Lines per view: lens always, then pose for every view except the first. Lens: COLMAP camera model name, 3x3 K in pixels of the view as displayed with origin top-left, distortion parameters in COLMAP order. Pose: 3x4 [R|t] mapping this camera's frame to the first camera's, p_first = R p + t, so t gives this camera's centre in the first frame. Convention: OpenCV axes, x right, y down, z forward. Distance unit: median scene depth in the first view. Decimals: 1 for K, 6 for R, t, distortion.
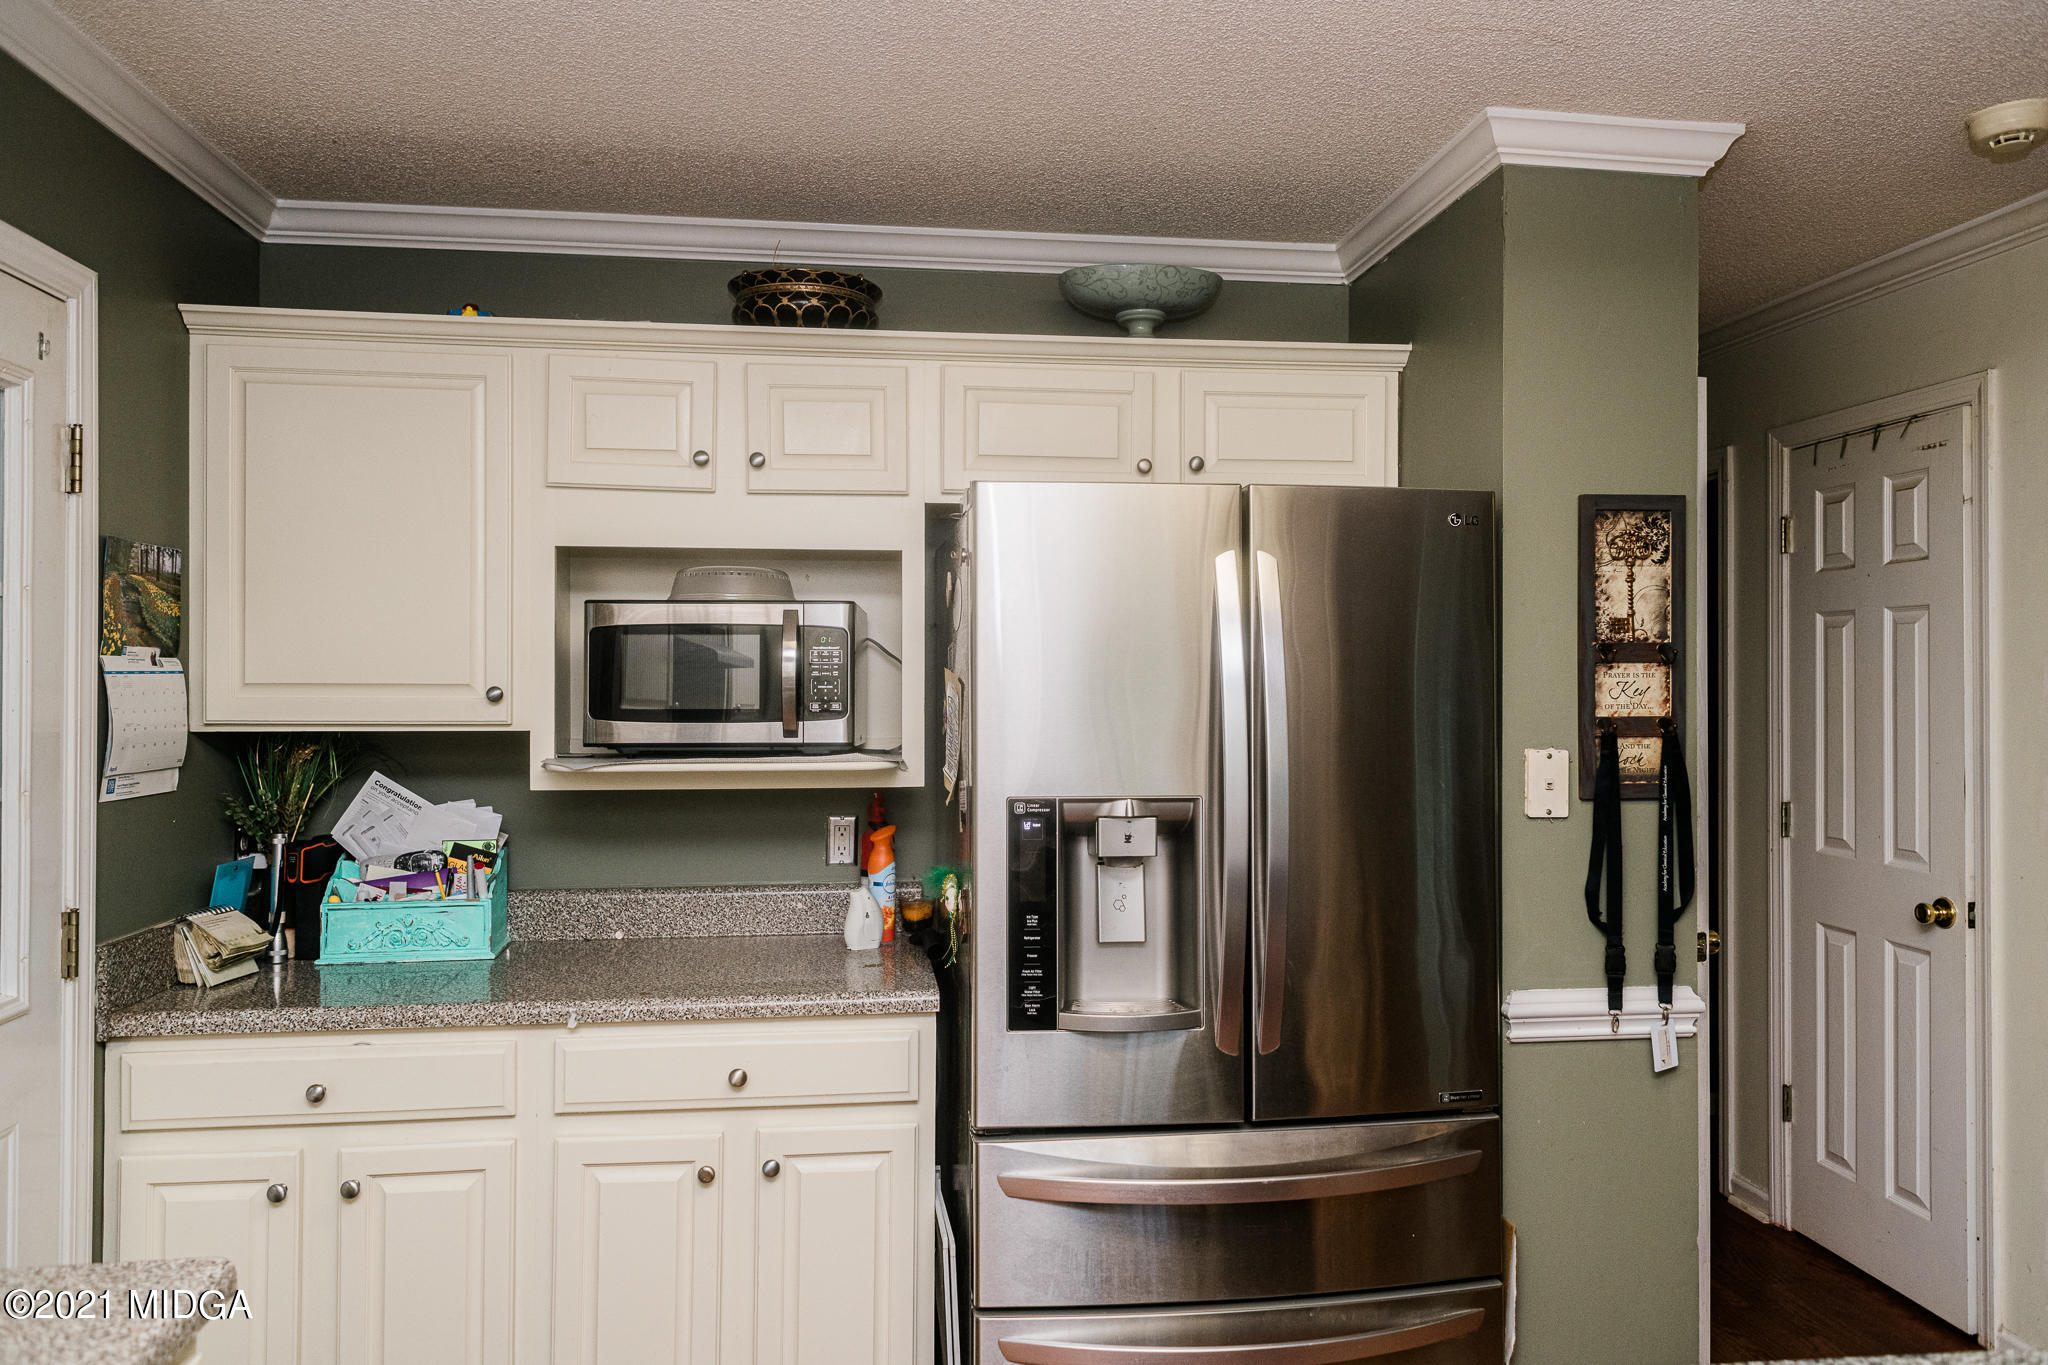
lens RADIAL K [[1420.5, 0, 1024.5], [0, 1420.5, 675.0], [0, 0, 1]] dist [0.008179, 0.001171]
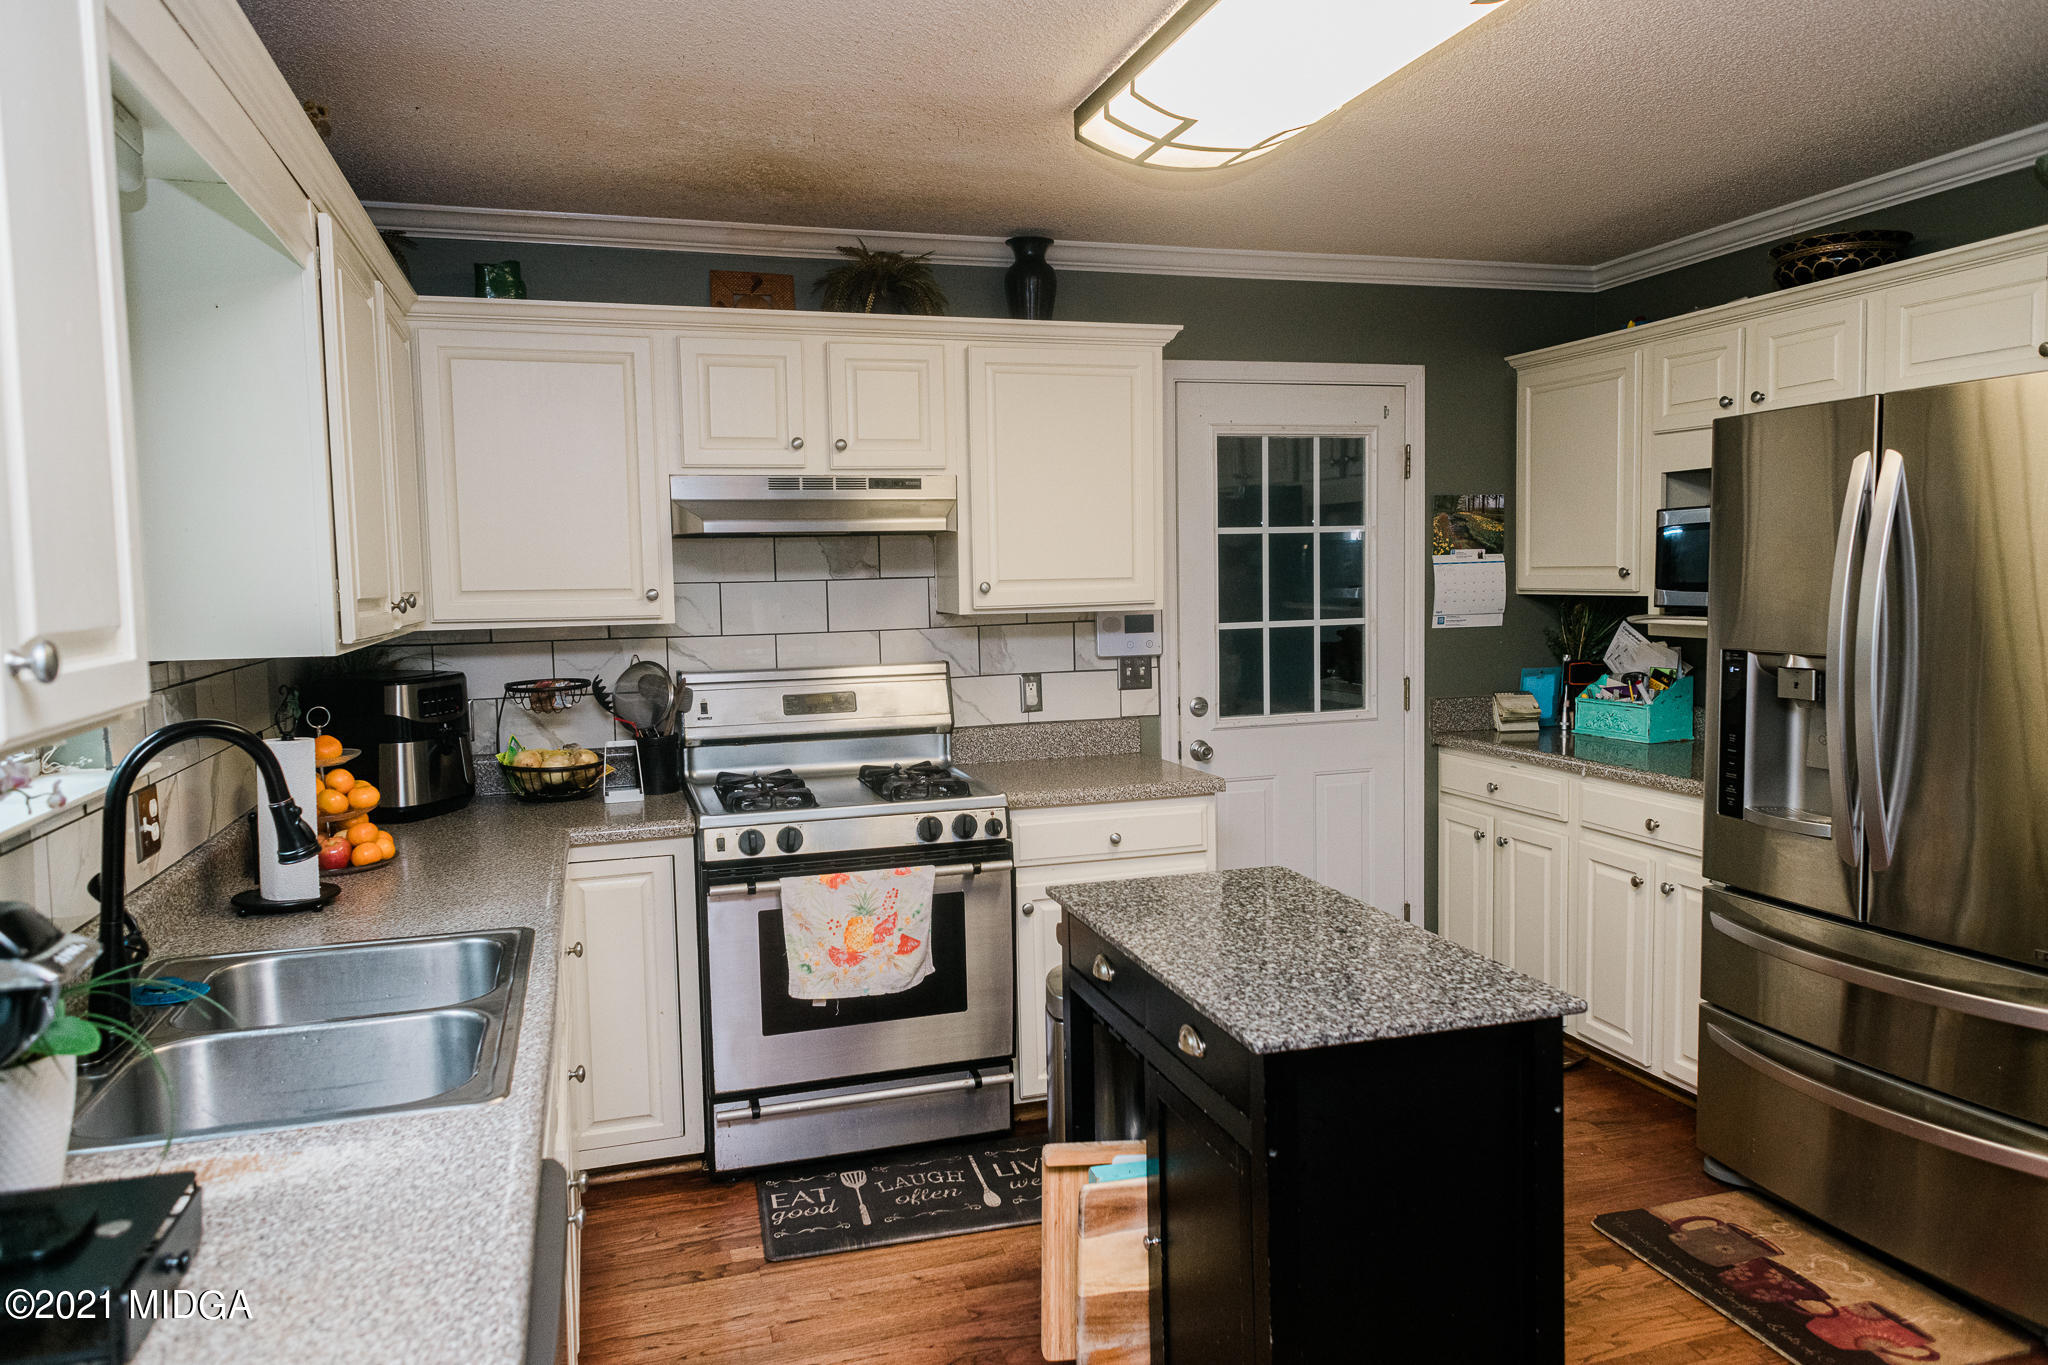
lens RADIAL K [[1404.6, 0, 1030.3], [0, 1404.6, 673.5], [0, 0, 1]] dist [0.027954, 0.000012]
pose [[0.162807, 0.067302, -0.984360, 1.180044], [0.027055, 0.996991, 0.072641, -0.006940], [0.986287, -0.038458, 0.160497, 0.106474]]
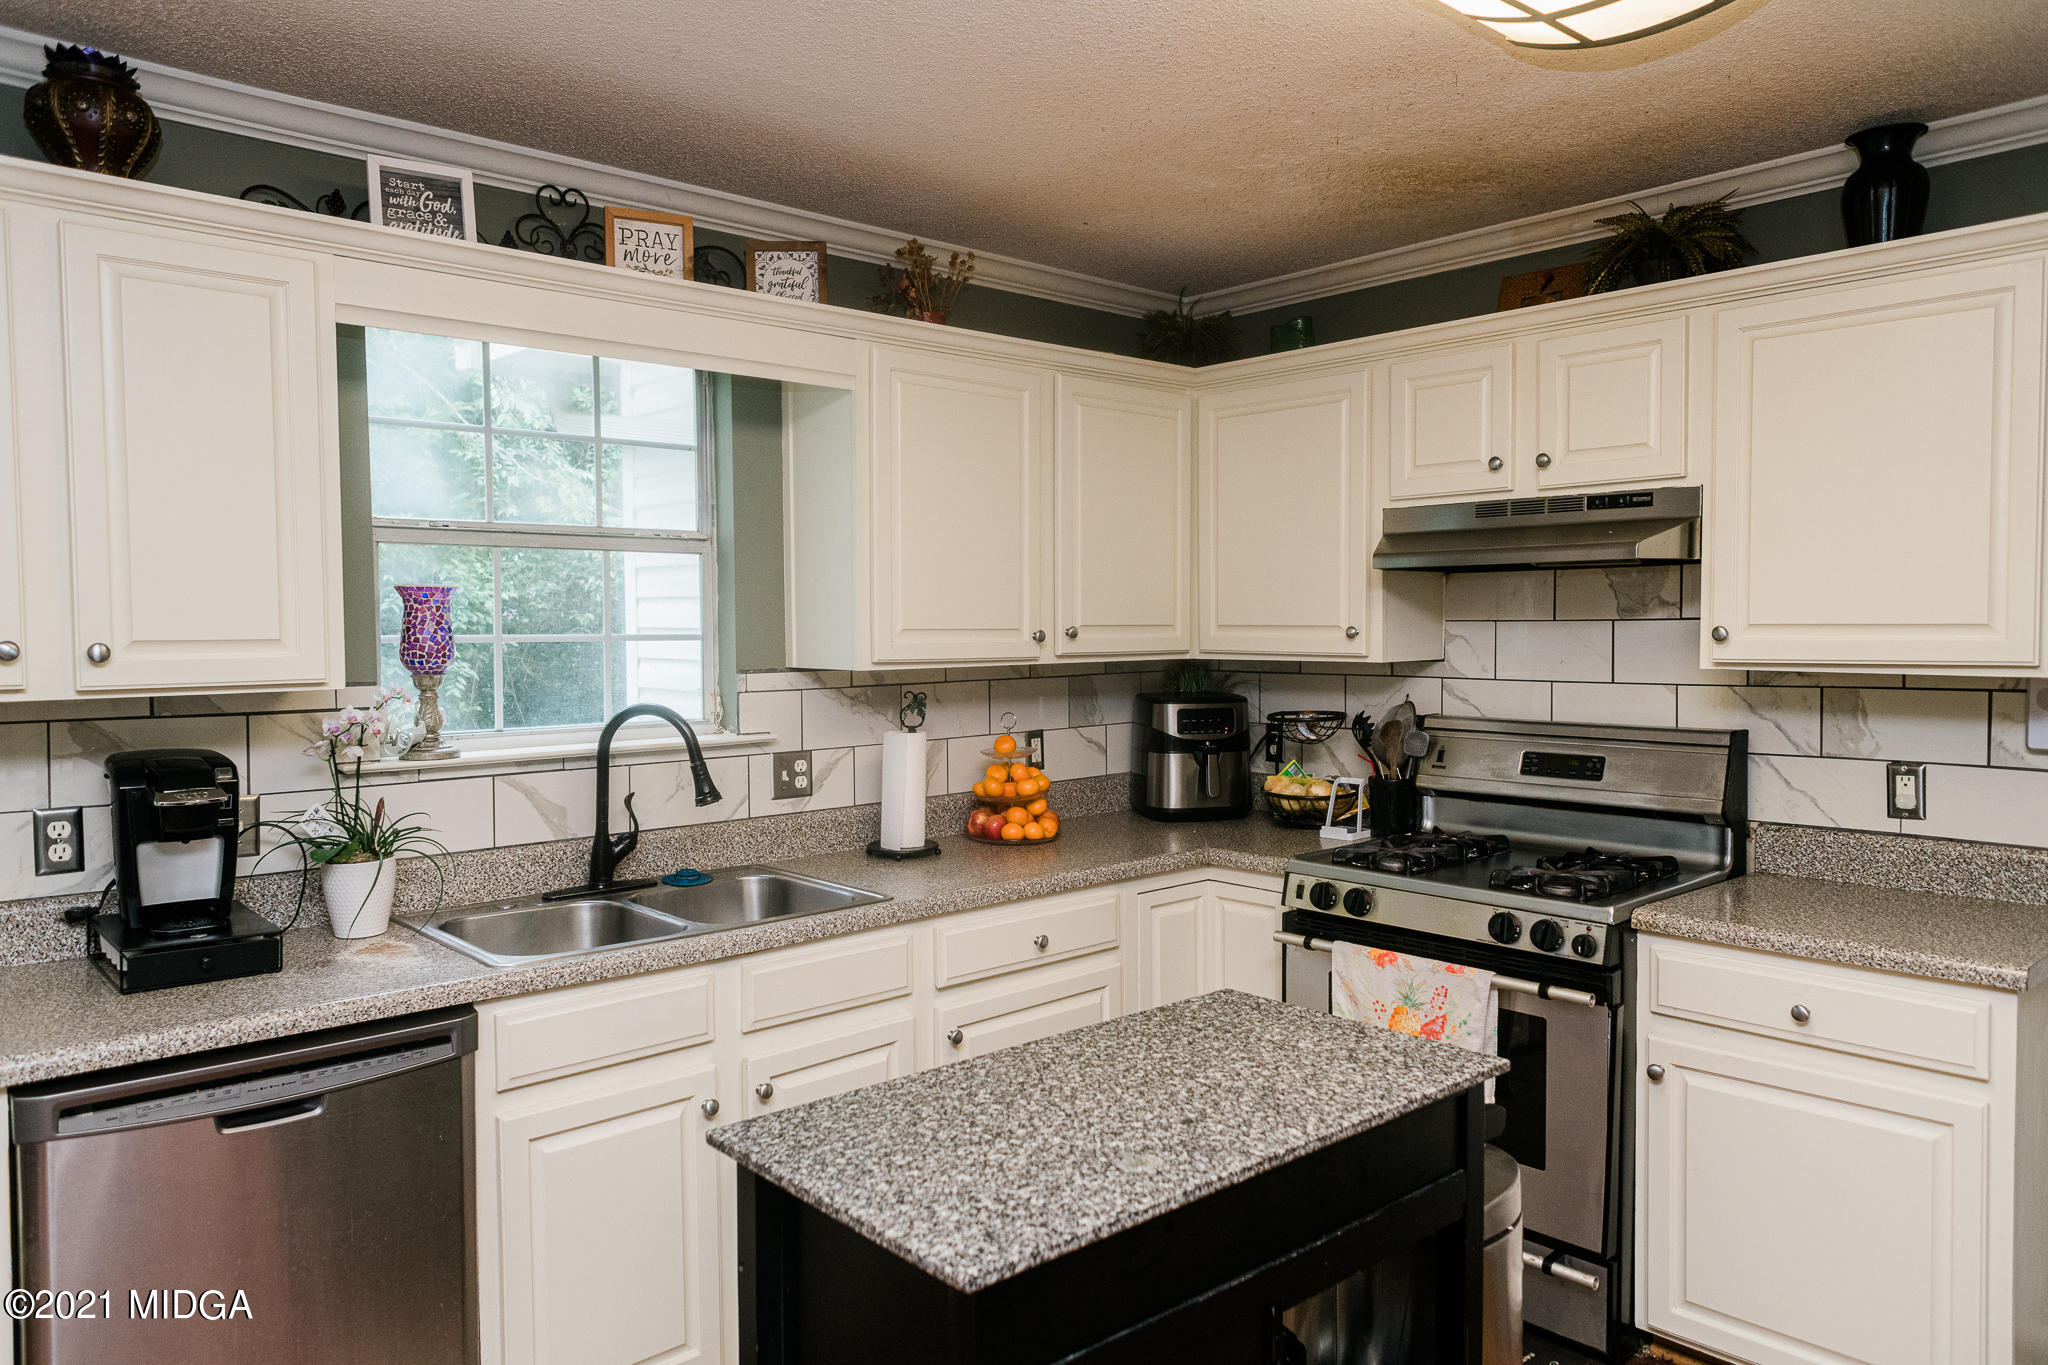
lens RADIAL K [[1385.8, 0, 1014.1], [0, 1385.8, 672.1], [0, 0, 1]] dist [0.033142, -0.032009]
pose [[-0.832224, 0.024015, -0.553920, 0.746459], [0.008168, 0.999484, 0.031061, 0.000912], [0.554380, 0.021325, -0.831991, 0.940480]]
